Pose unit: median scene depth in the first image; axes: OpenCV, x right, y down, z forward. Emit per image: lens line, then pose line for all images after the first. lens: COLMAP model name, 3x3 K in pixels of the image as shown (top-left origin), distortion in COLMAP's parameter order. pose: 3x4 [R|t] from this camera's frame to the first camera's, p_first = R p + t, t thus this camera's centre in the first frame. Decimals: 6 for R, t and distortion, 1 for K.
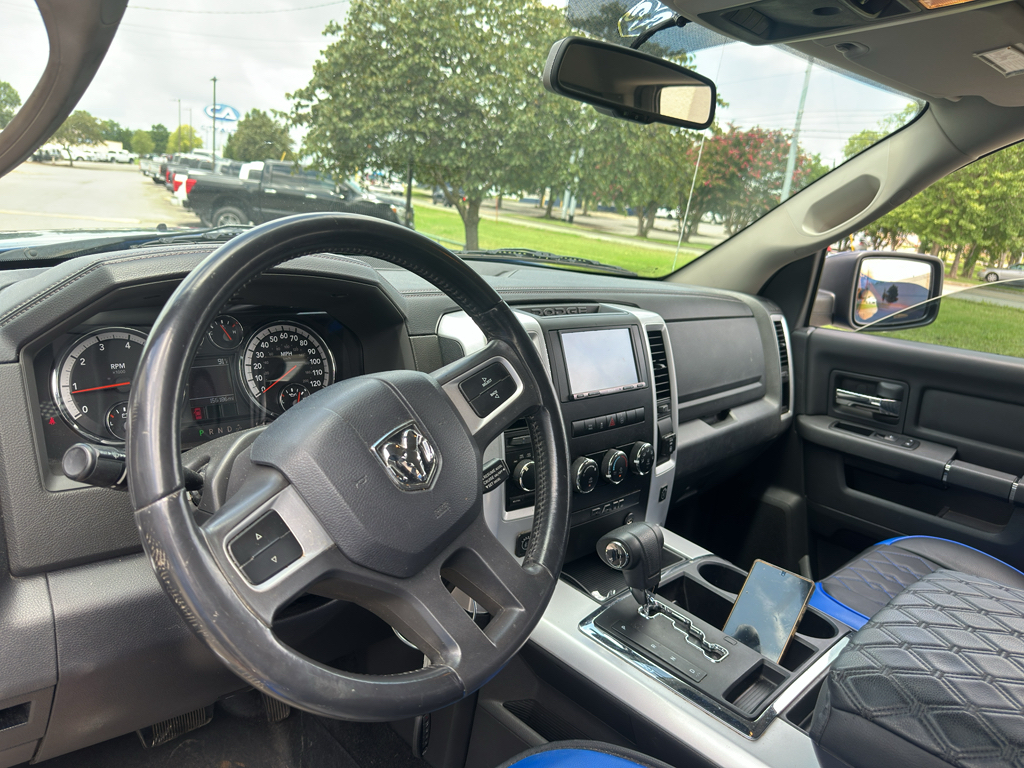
lens RADIAL K [[733.5, 0, 523.7], [0, 733.5, 405.2], [0, 0, 1]] dist [0.102024, -0.143725]
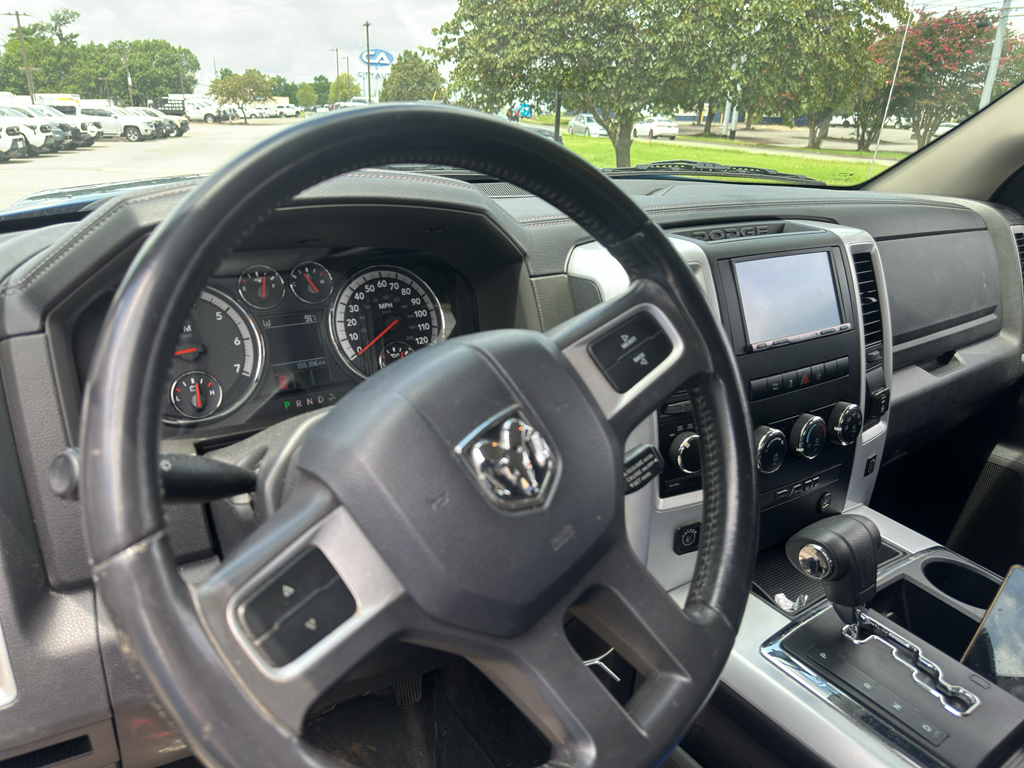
lens RADIAL K [[737.6, 0, 508.8], [0, 737.6, 386.5], [0, 0, 1]] dist [0.067440, -0.085612]
pose [[0.974021, -0.007916, -0.226321, -0.001776], [0.022466, 0.997837, 0.061786, -0.020501], [0.225342, -0.065266, 0.972091, 0.170893]]
